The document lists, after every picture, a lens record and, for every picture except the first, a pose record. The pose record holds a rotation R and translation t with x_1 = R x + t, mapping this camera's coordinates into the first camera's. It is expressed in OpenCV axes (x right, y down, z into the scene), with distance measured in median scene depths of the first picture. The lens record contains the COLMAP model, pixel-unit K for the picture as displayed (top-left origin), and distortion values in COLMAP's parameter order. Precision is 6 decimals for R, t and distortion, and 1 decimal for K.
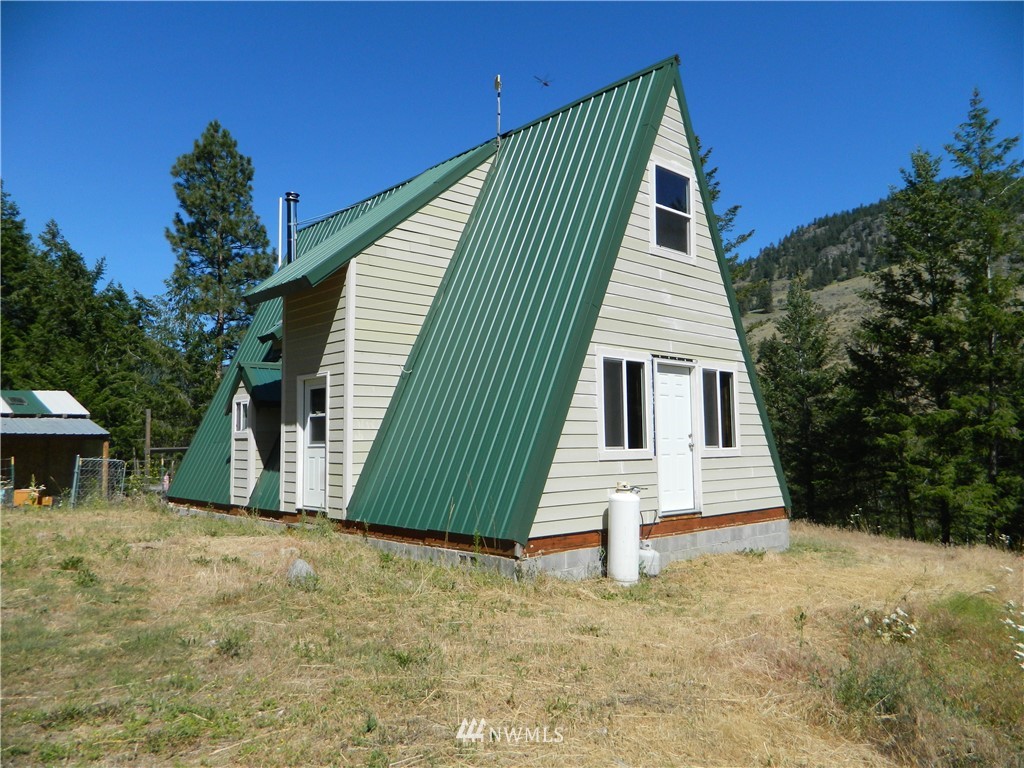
lens RADIAL K [[746.5, 0, 512.0], [0, 746.5, 384.0], [0, 0, 1]] dist [0.001333, -0.000573]
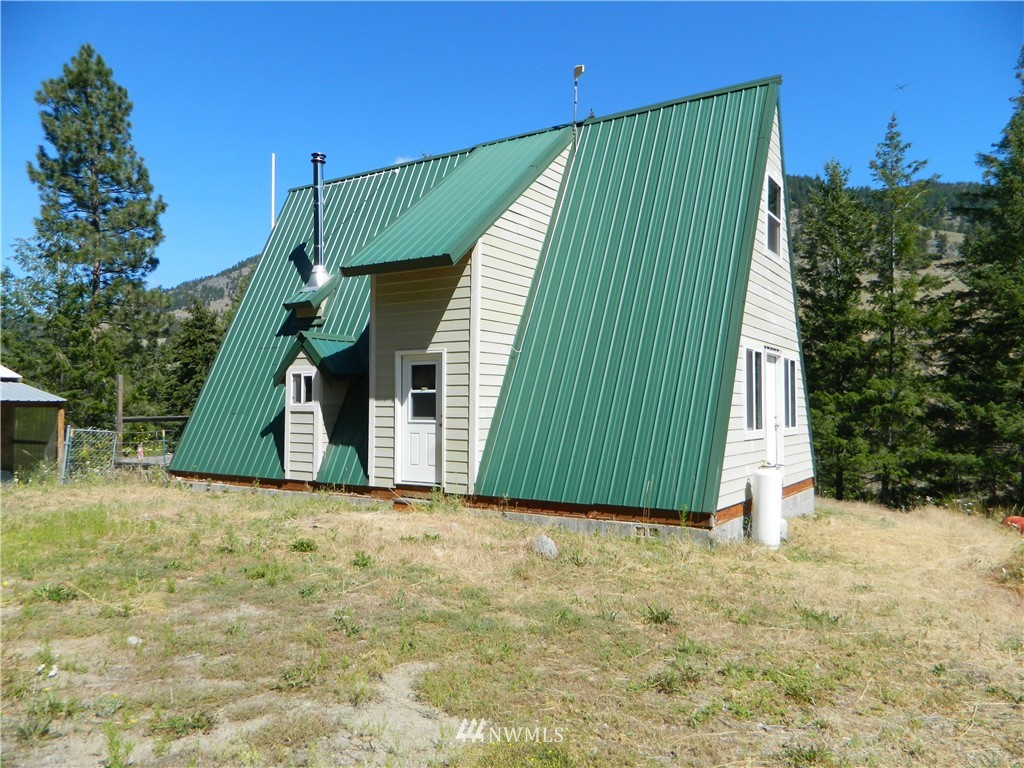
lens RADIAL K [[746.5, 0, 512.0], [0, 746.5, 384.0], [0, 0, 1]] dist [0.001333, -0.000573]
pose [[0.969726, 0.019872, 0.243387, -0.371935], [-0.031422, 0.998552, 0.043666, -0.014996], [-0.242167, -0.049992, 0.968946, -0.001188]]
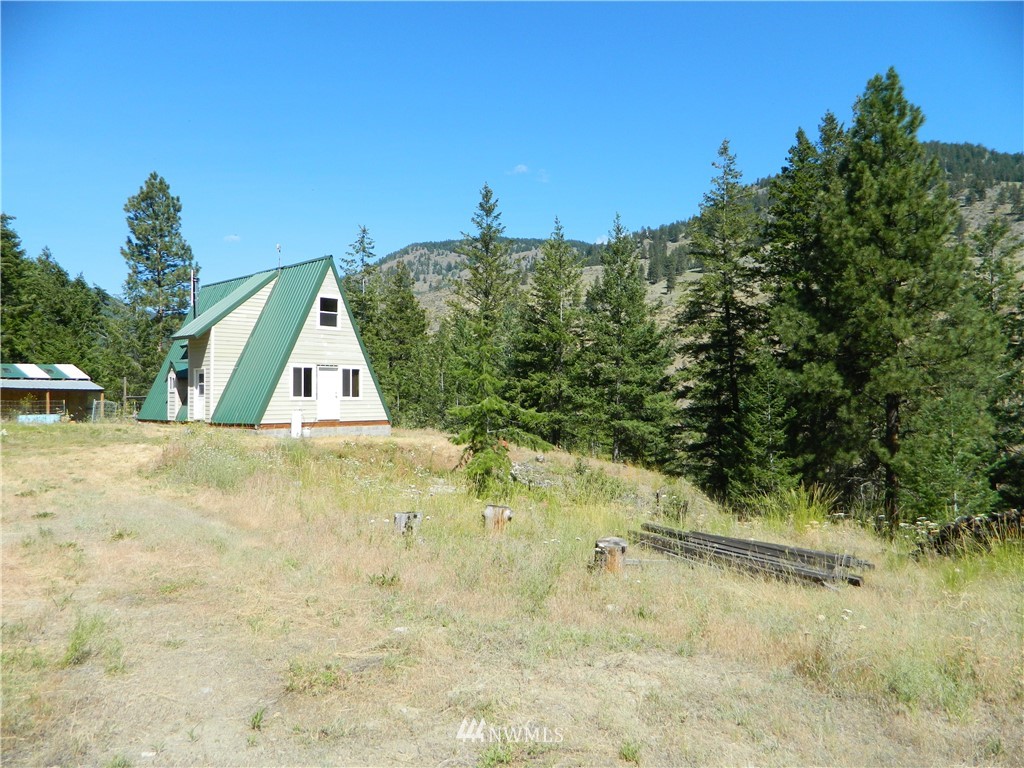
lens RADIAL K [[736.6, 0, 512.0], [0, 736.6, 384.0], [0, 0, 1]] dist [-0.010325, -0.002901]
pose [[0.997058, 0.008173, 0.076213, 0.595388], [-0.012909, 0.998002, 0.061850, -0.124278], [-0.075555, -0.062652, 0.995171, -1.557451]]
